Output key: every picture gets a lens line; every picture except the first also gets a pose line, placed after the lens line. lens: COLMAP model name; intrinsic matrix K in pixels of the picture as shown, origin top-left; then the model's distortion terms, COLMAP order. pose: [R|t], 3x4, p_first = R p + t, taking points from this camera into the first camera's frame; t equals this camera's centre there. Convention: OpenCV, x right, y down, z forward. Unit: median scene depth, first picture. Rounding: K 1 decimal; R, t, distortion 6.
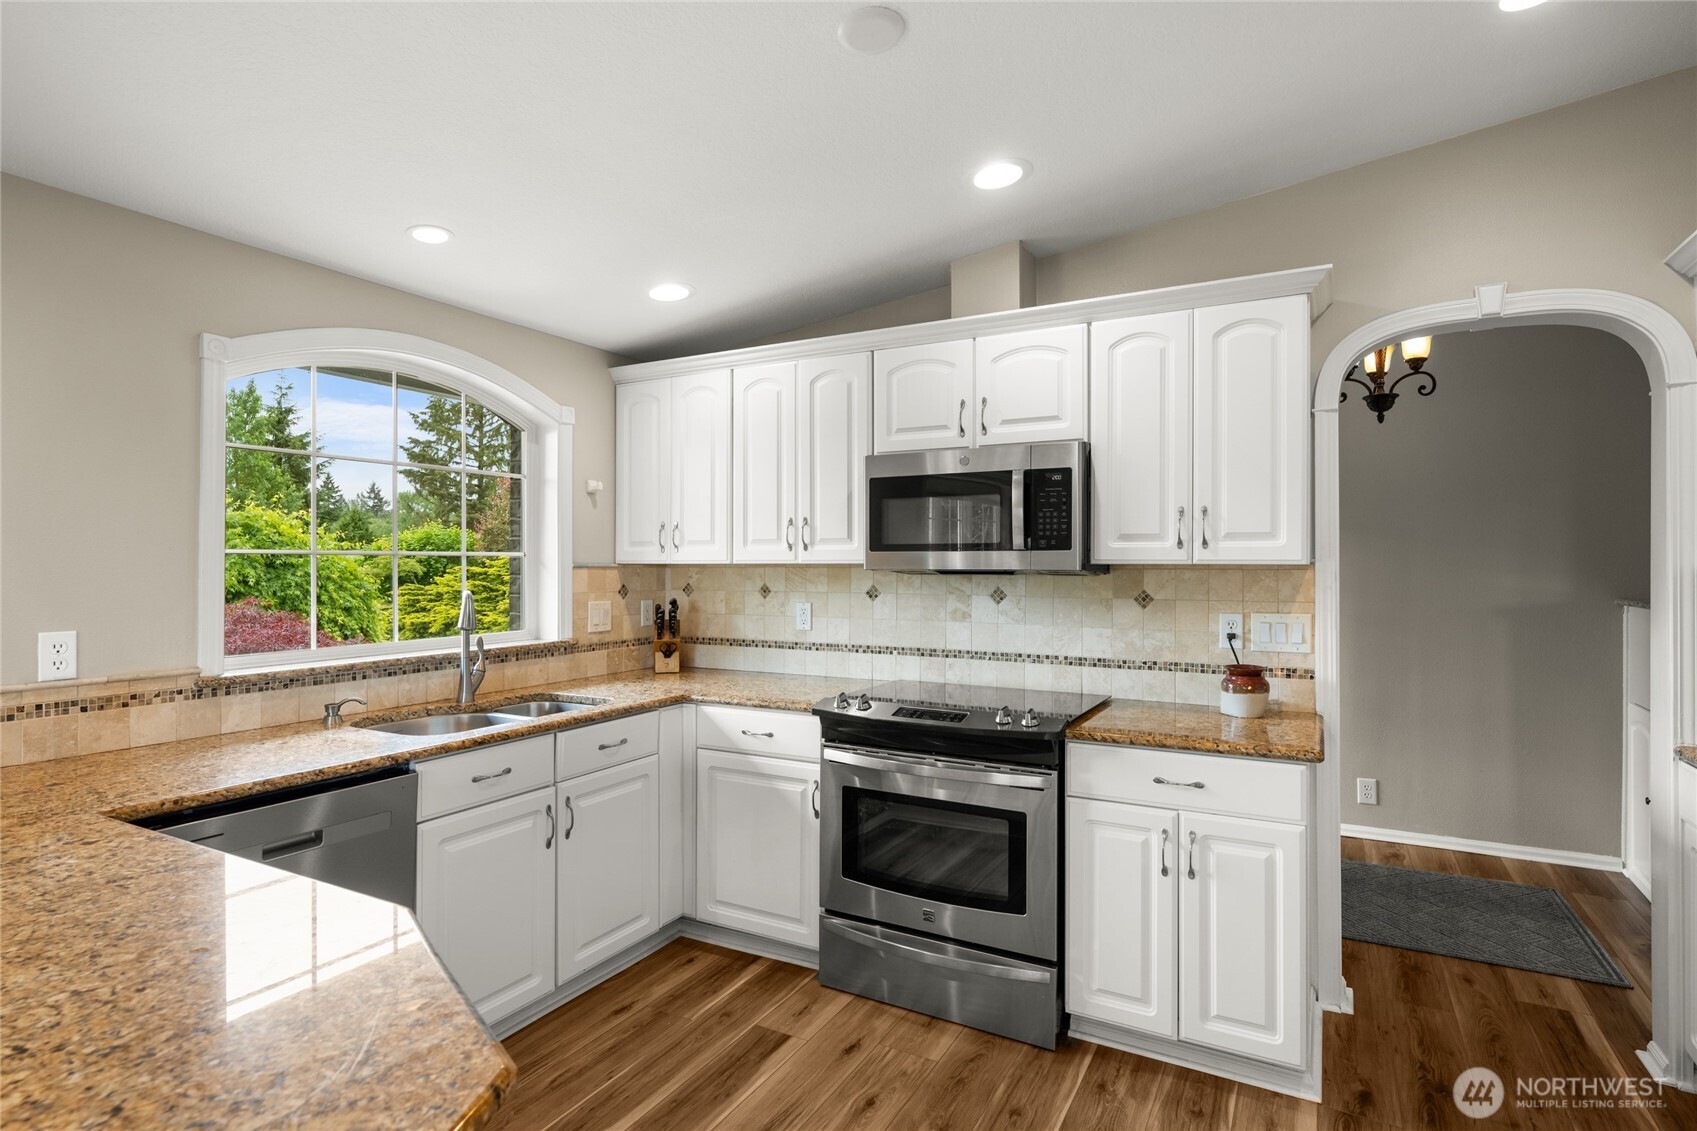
lens RADIAL K [[863.0, 0, 850.7], [0, 863.0, 557.3], [0, 0, 1]] dist [-0.001832, -0.000099]
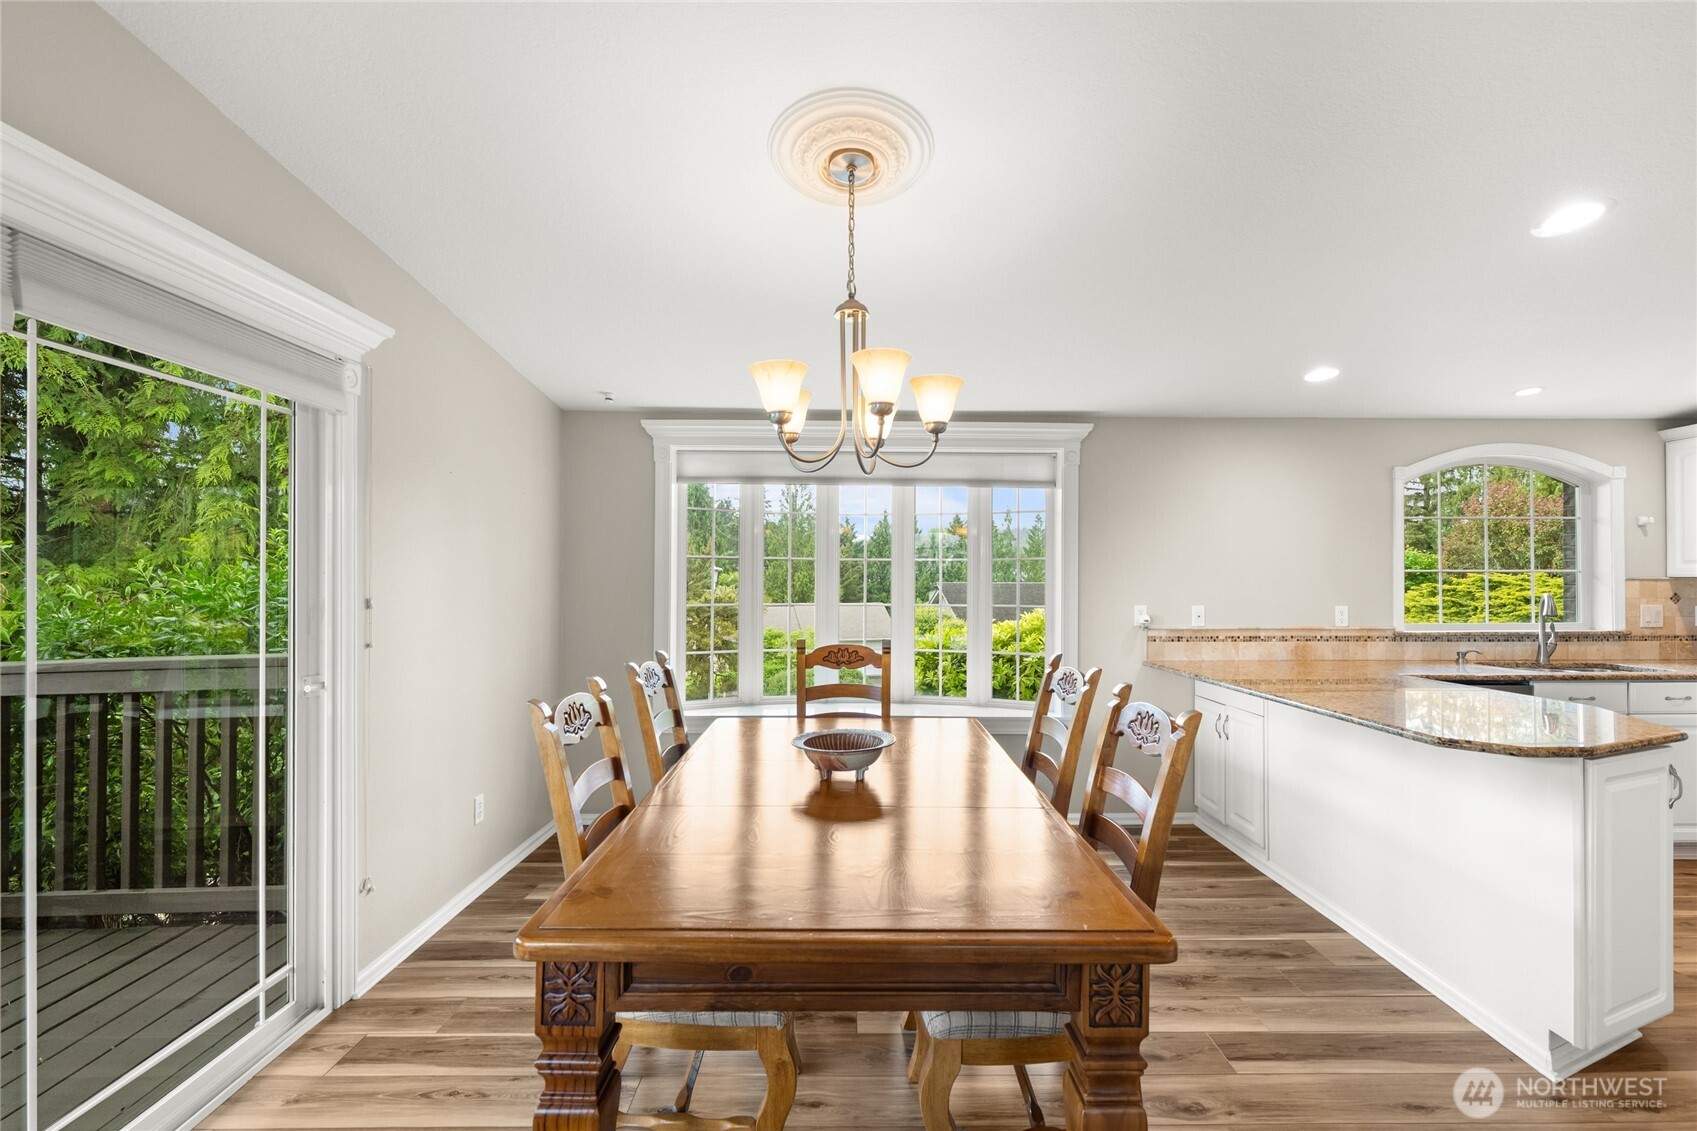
lens RADIAL K [[734.6, 0, 853.7], [0, 734.6, 575.3], [0, 0, 1]] dist [-0.002314, -0.000260]
pose [[0.488093, -0.008184, -0.872753, 0.125723], [0.006207, 0.999963, -0.005906, 0.004396], [0.872769, -0.002534, 0.488126, -0.808039]]
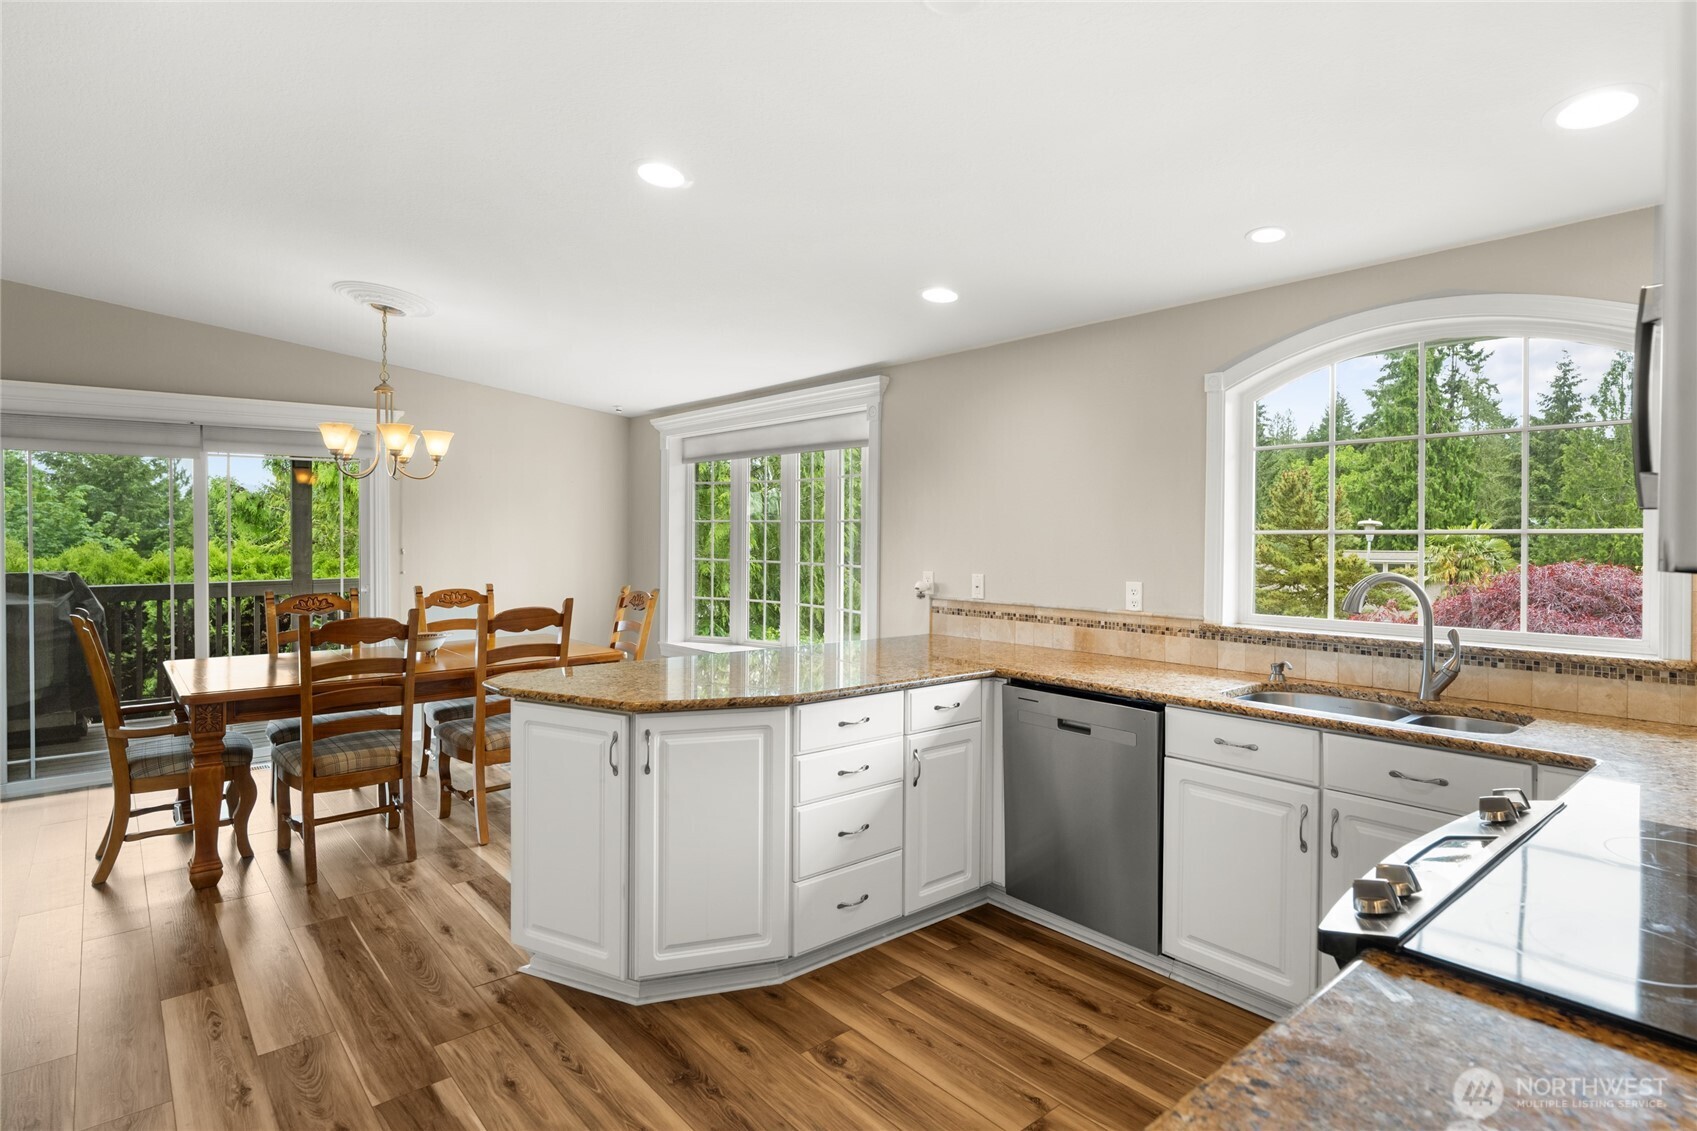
lens RADIAL K [[863.0, 0, 844.4], [0, 863.0, 557.5], [0, 0, 1]] dist [-0.001832, -0.000099]
pose [[-0.352263, 0.022004, -0.935642, 0.597420], [0.002527, 0.999742, 0.022560, -0.000095], [0.935898, 0.005582, -0.352228, 0.755867]]
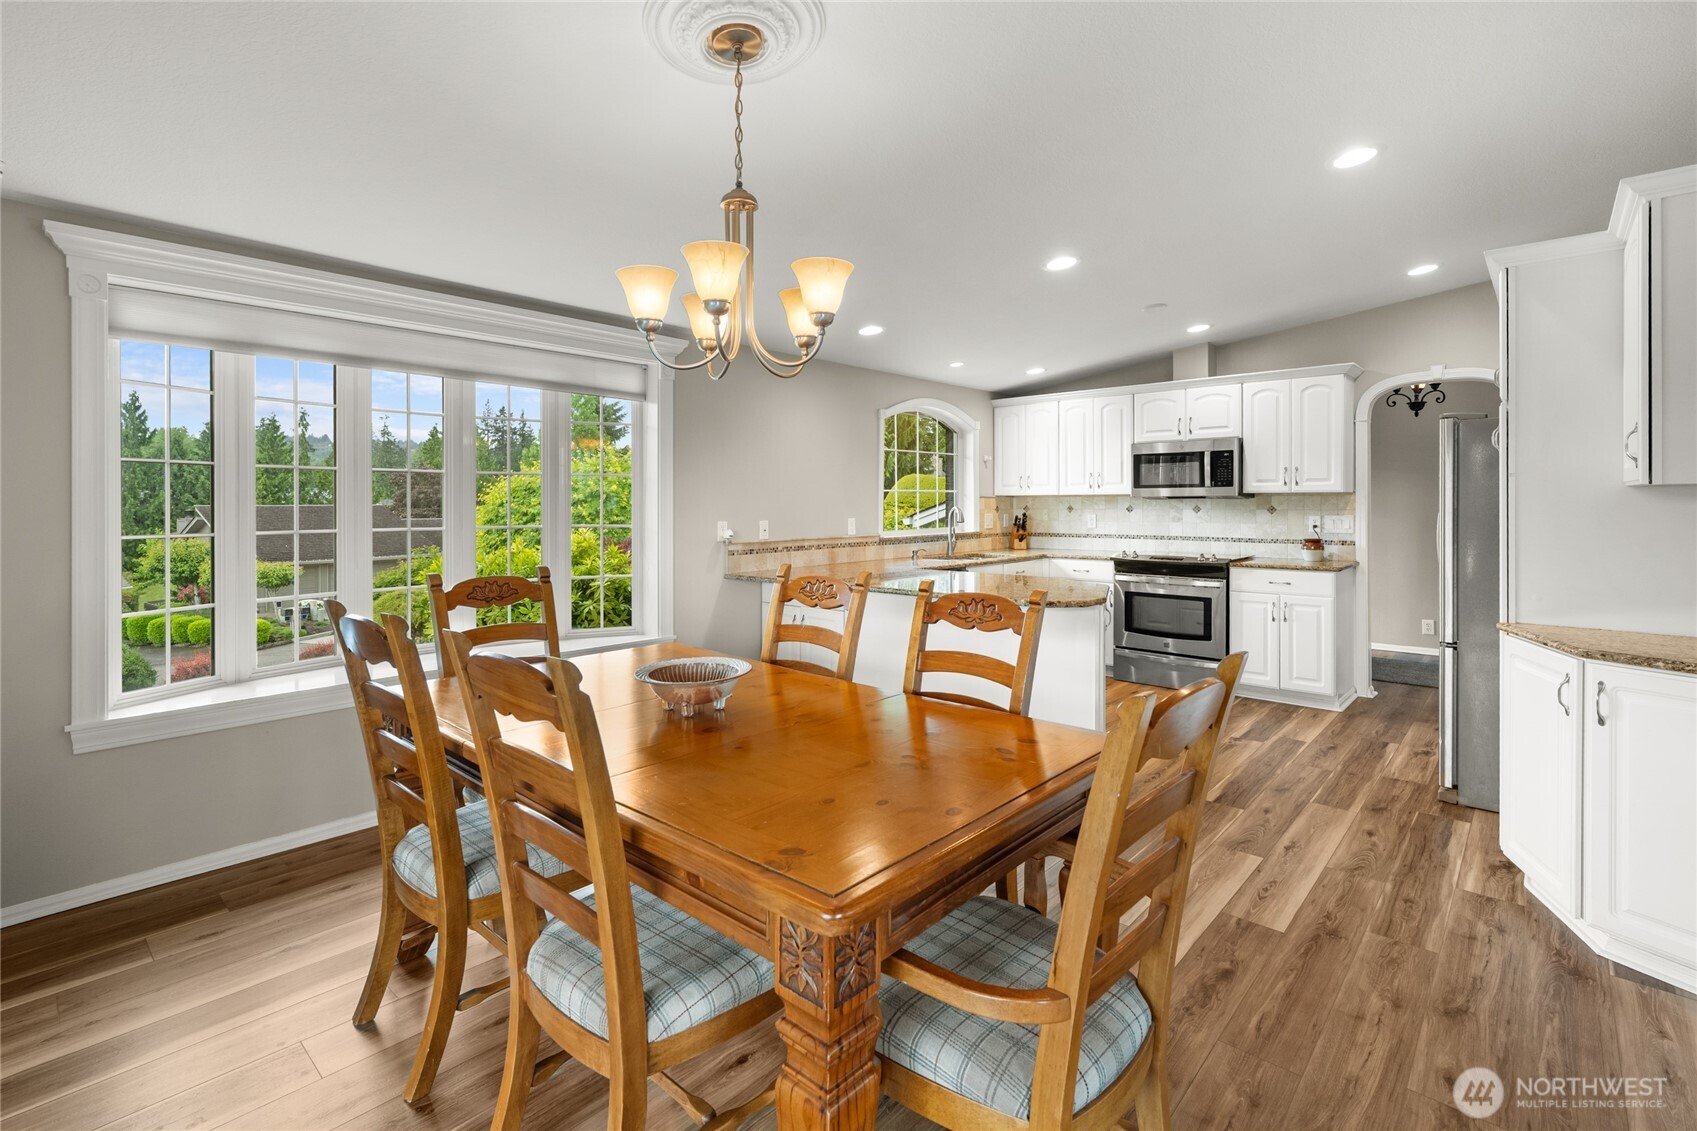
lens RADIAL K [[777.9, 0, 849.5], [0, 777.9, 508.2], [0, 0, 1]] dist [-0.001668, -0.000305]
pose [[0.972477, -0.003718, -0.232969, -0.224456], [0.007374, 0.999863, 0.014825, 0.009174], [0.232882, -0.016135, 0.972371, -1.104173]]
